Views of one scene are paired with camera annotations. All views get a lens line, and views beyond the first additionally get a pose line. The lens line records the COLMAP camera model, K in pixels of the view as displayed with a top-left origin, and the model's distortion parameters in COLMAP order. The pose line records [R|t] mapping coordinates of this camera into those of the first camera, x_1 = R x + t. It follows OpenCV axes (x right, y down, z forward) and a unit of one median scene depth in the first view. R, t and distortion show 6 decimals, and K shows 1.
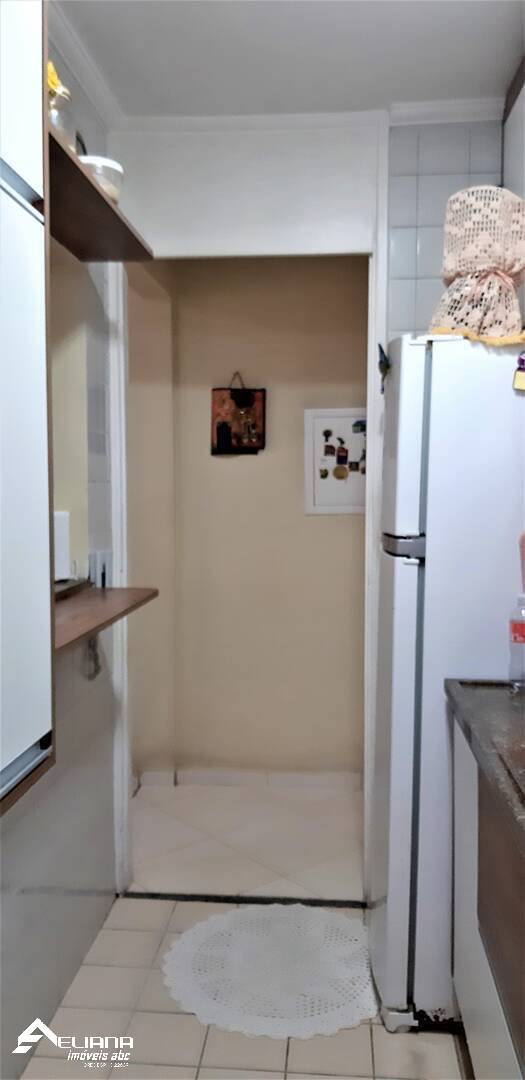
lens RADIAL K [[848.4, 0, 262.5], [0, 848.4, 536.3], [0, 0, 1]] dist [0.054259, -0.121461]
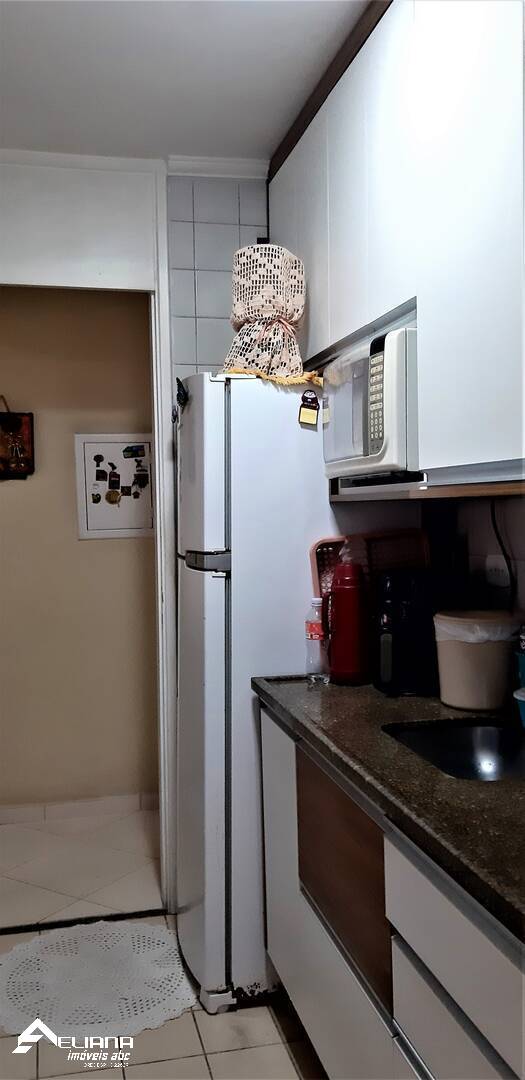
lens RADIAL K [[888.3, 0, 264.4], [0, 888.3, 536.0], [0, 0, 1]] dist [0.122472, -0.263138]
pose [[0.947450, -0.025564, 0.318880, -0.134615], [0.035906, 0.999001, -0.026595, 0.011474], [-0.317881, 0.036647, 0.947422, -0.121285]]
